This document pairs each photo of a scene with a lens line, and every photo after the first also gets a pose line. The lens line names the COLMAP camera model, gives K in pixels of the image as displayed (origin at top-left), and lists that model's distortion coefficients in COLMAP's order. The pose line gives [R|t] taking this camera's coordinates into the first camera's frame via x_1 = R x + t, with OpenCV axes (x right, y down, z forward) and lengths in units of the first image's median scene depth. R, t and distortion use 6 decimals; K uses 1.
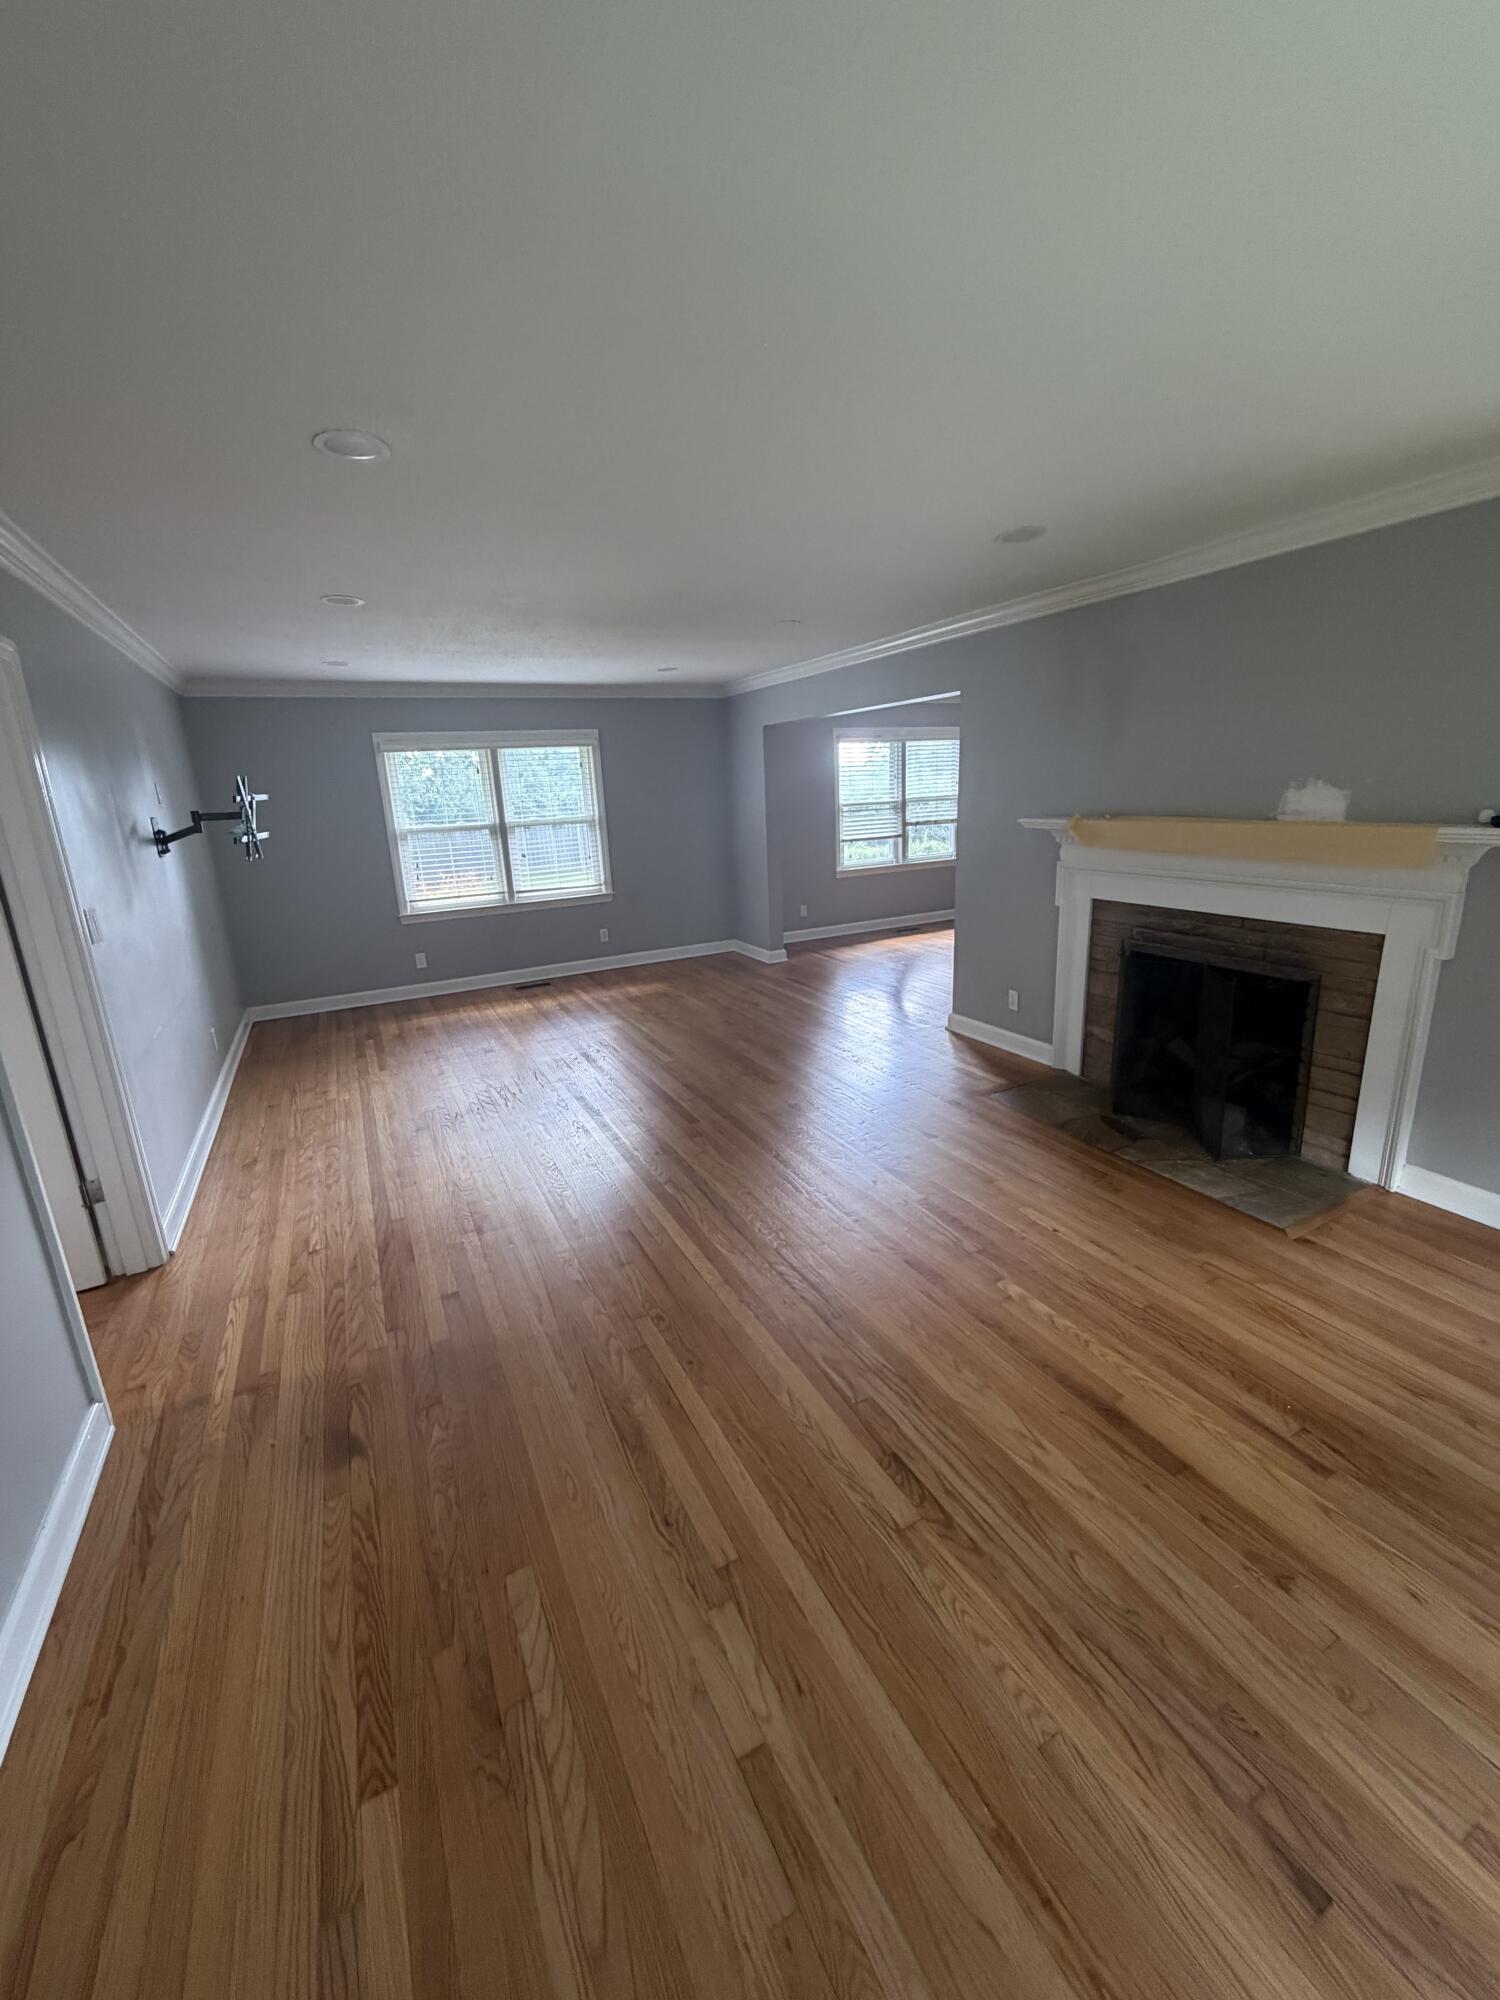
lens RADIAL K [[795.7, 0, 753.7], [0, 795.7, 990.9], [0, 0, 1]] dist [0.000617, 0.000128]
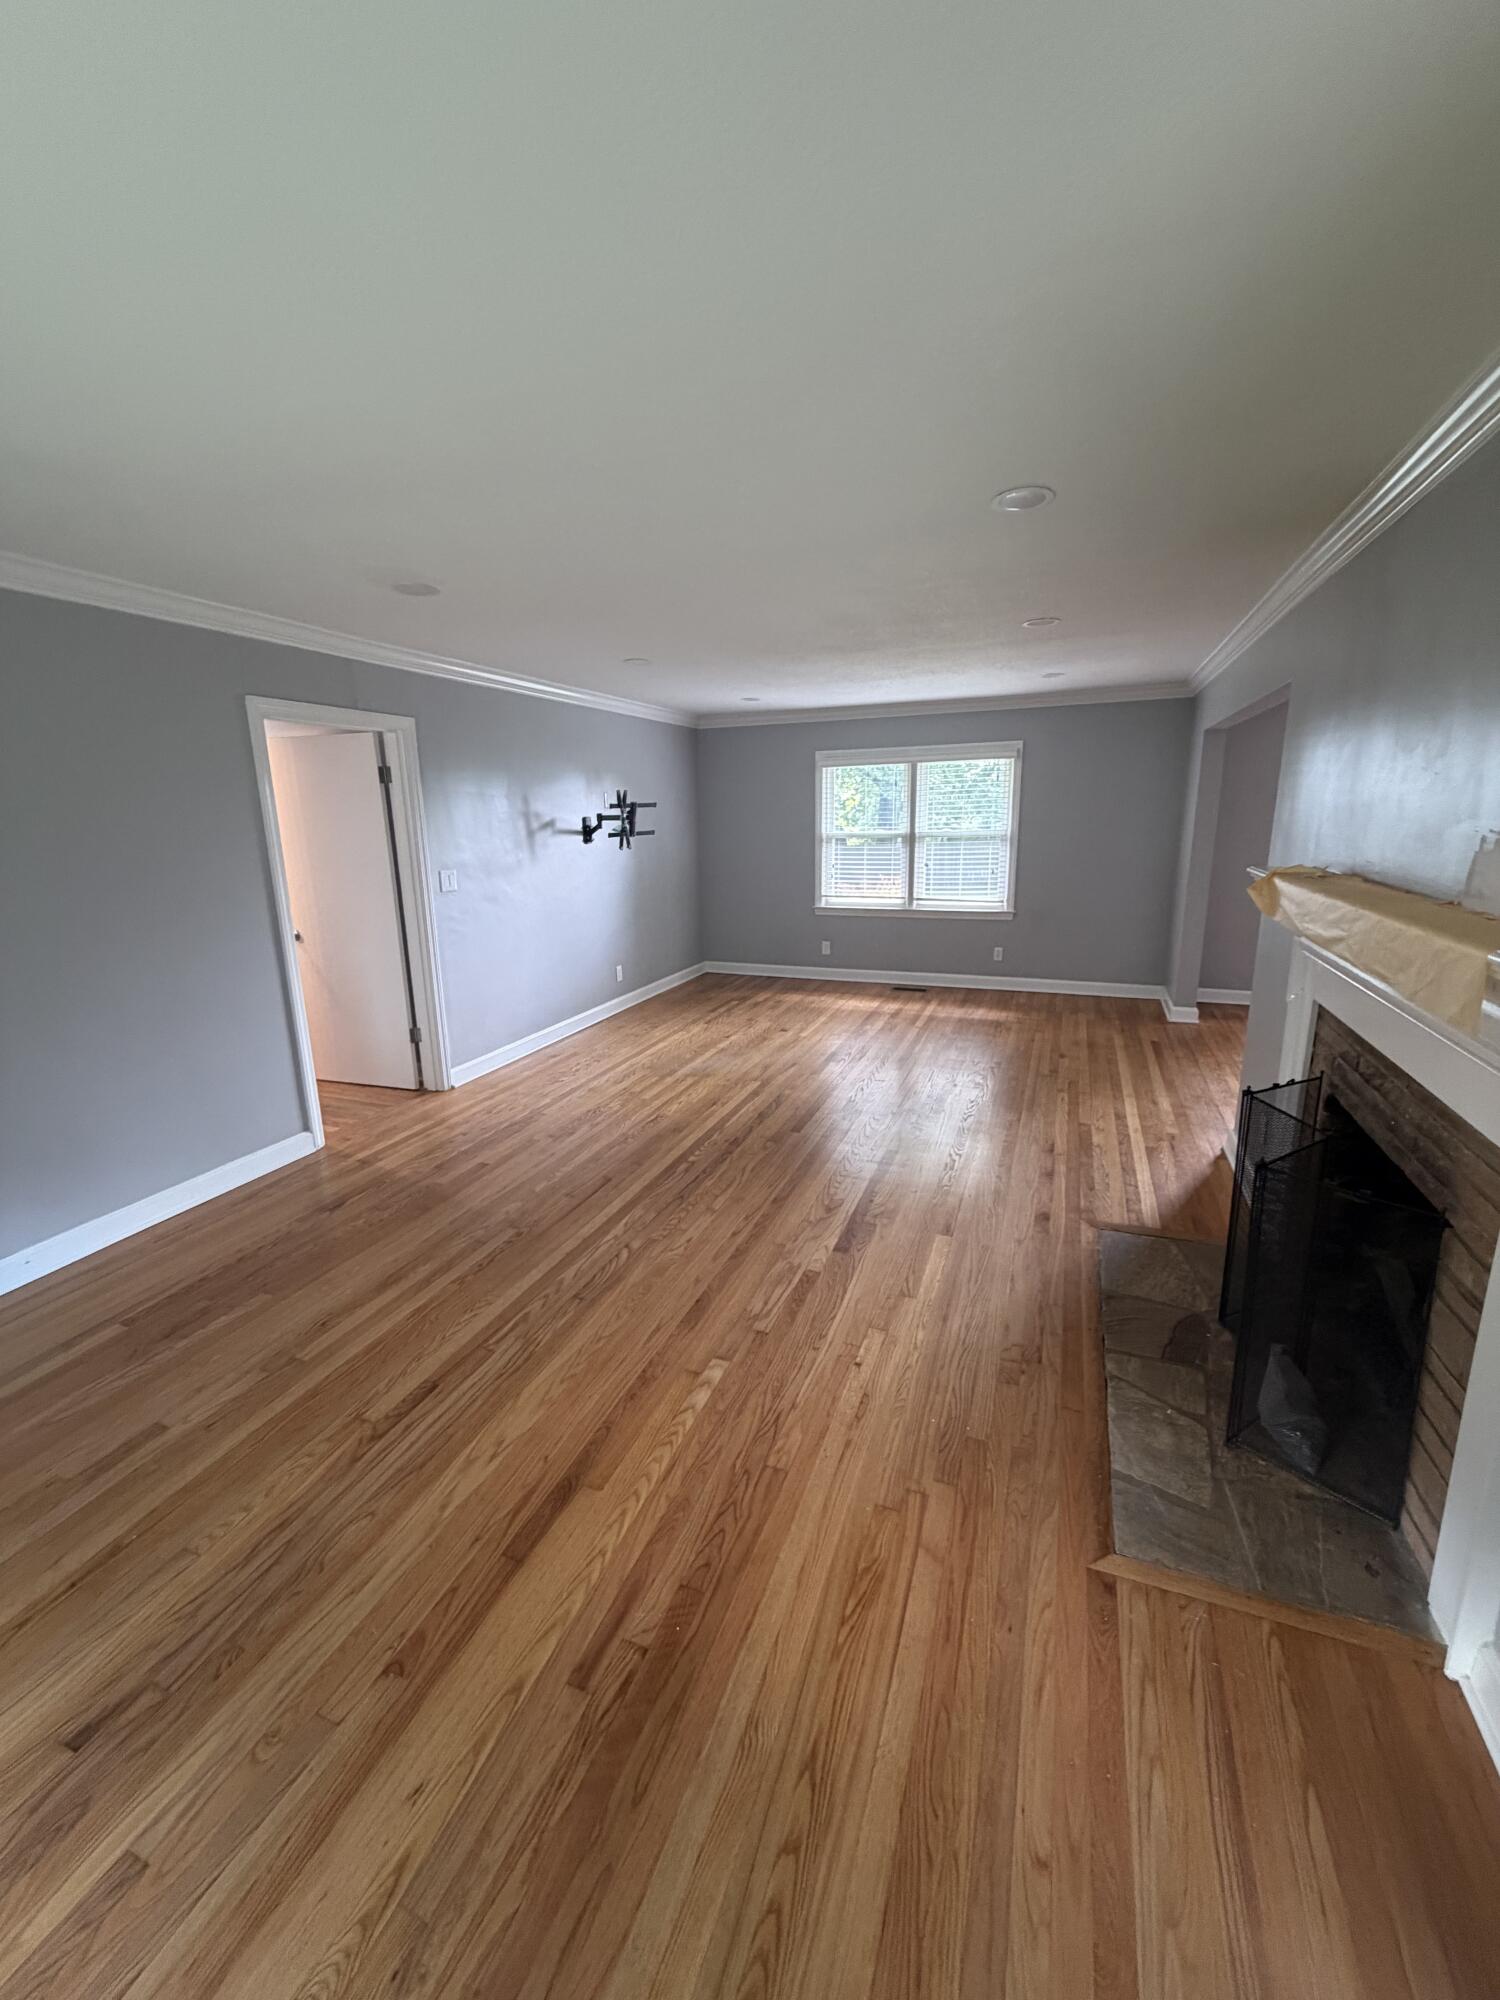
lens RADIAL K [[795.7, 0, 758.2], [0, 795.7, 999.2], [0, 0, 1]] dist [0.000617, 0.000128]
pose [[0.658441, 0.204711, -0.724257, 1.110032], [-0.199796, 0.975315, 0.094032, -0.164988], [0.725628, 0.082789, 0.683088, 0.446642]]
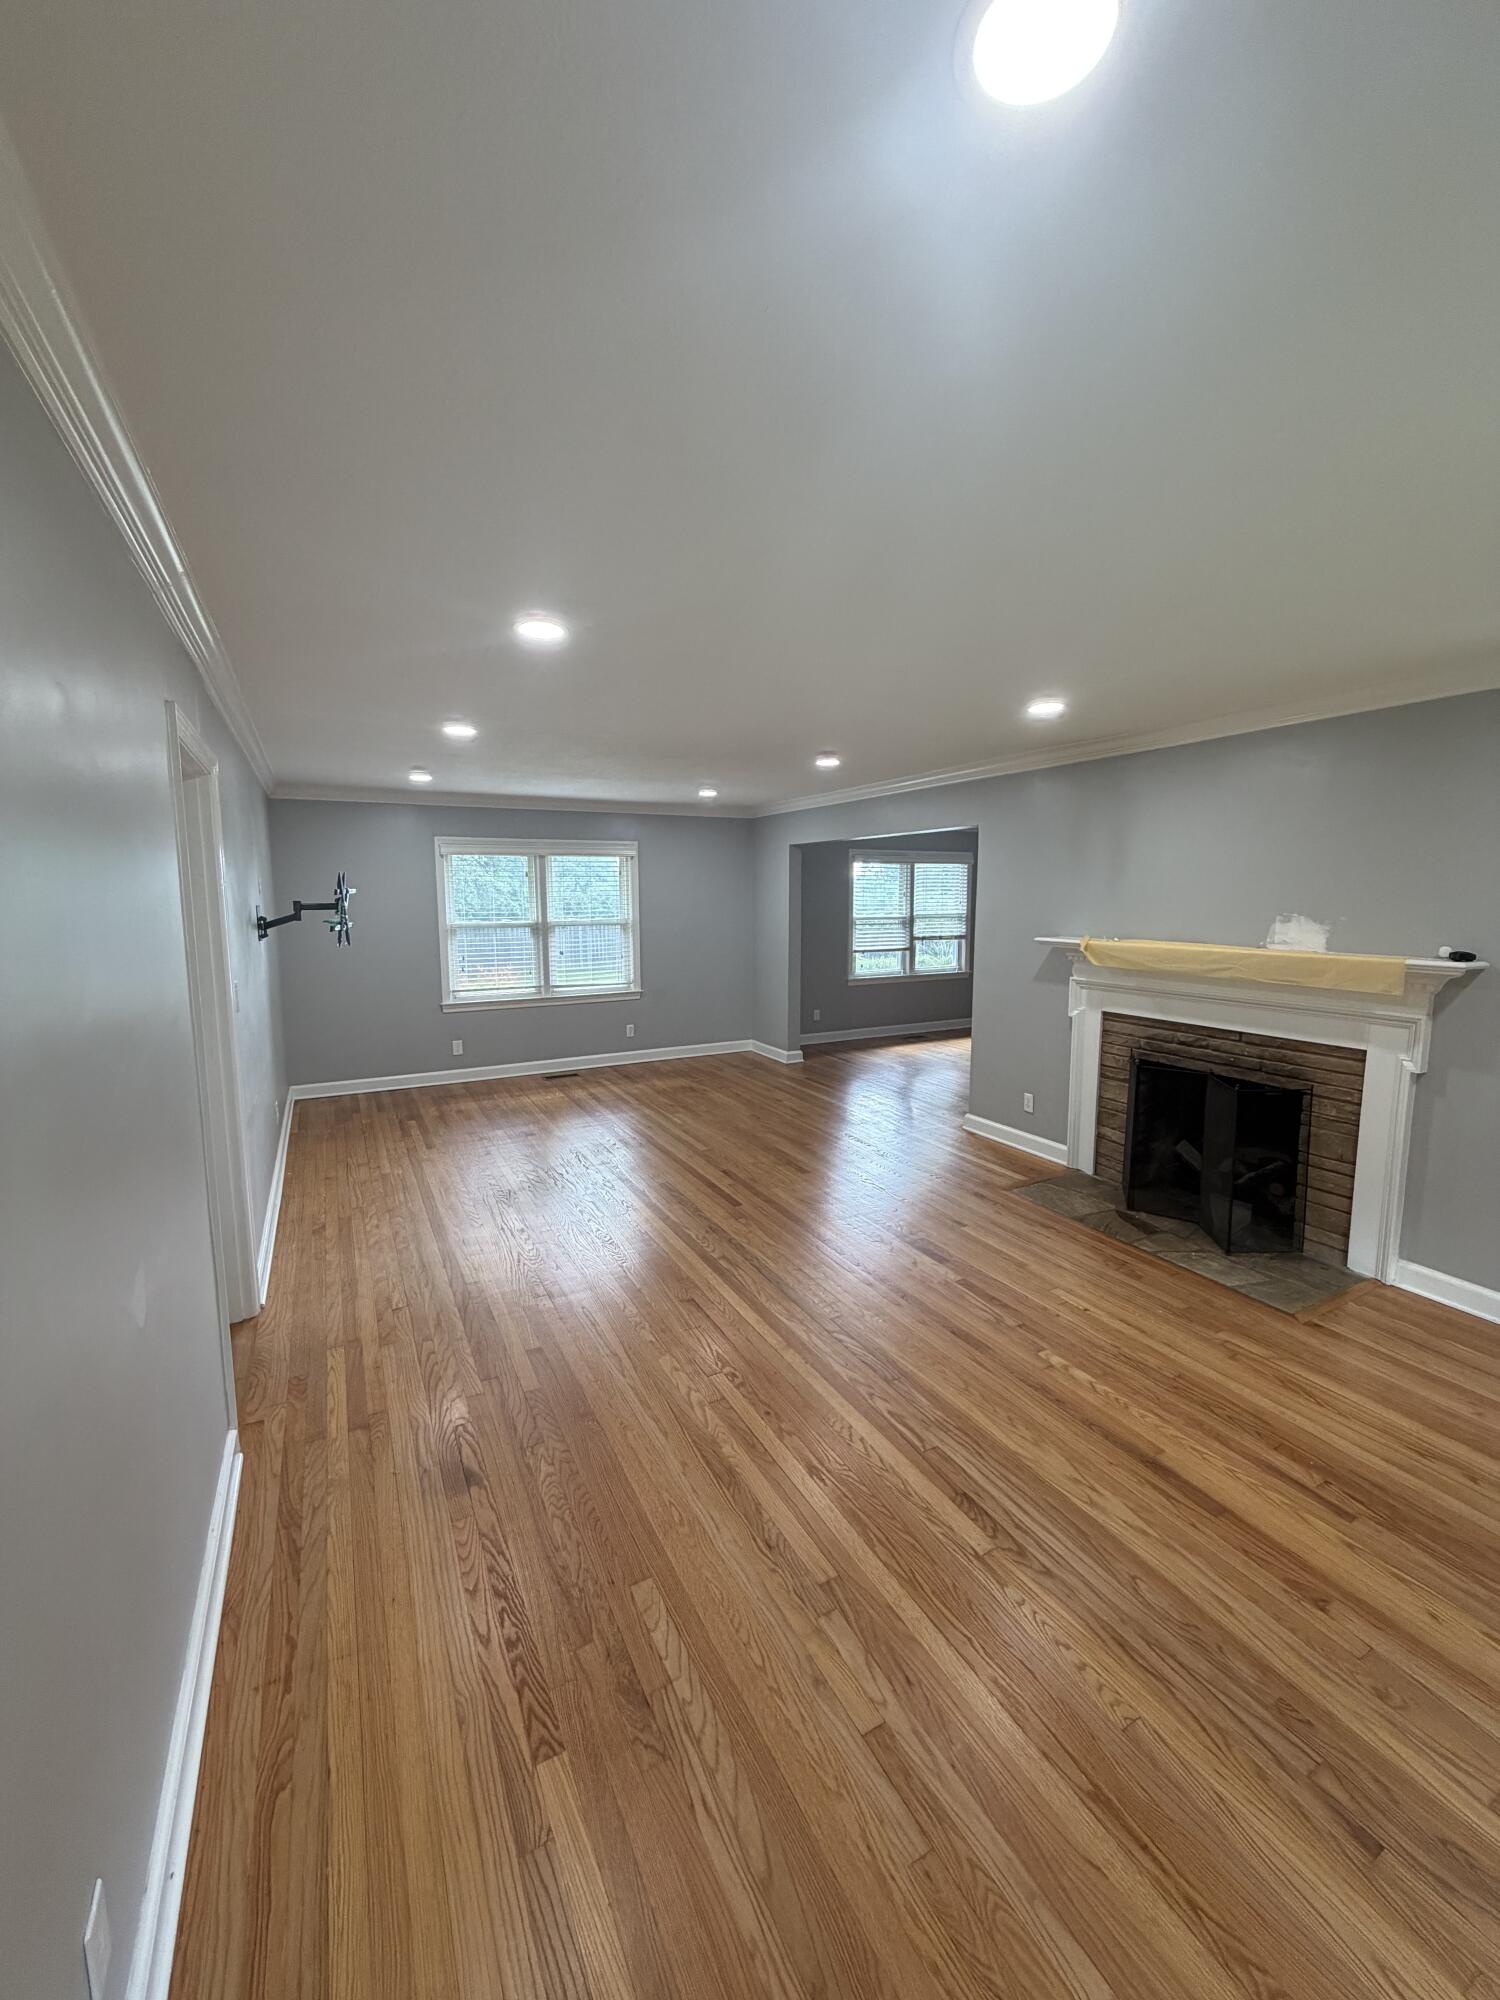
lens RADIAL K [[795.7, 0, 755.0], [0, 795.7, 990.9], [0, 0, 1]] dist [0.000617, 0.000128]
pose [[0.999088, 0.038737, 0.017936, -0.148044], [-0.036003, 0.990395, -0.133499, 0.040730], [-0.022935, 0.132732, 0.990887, -0.169949]]
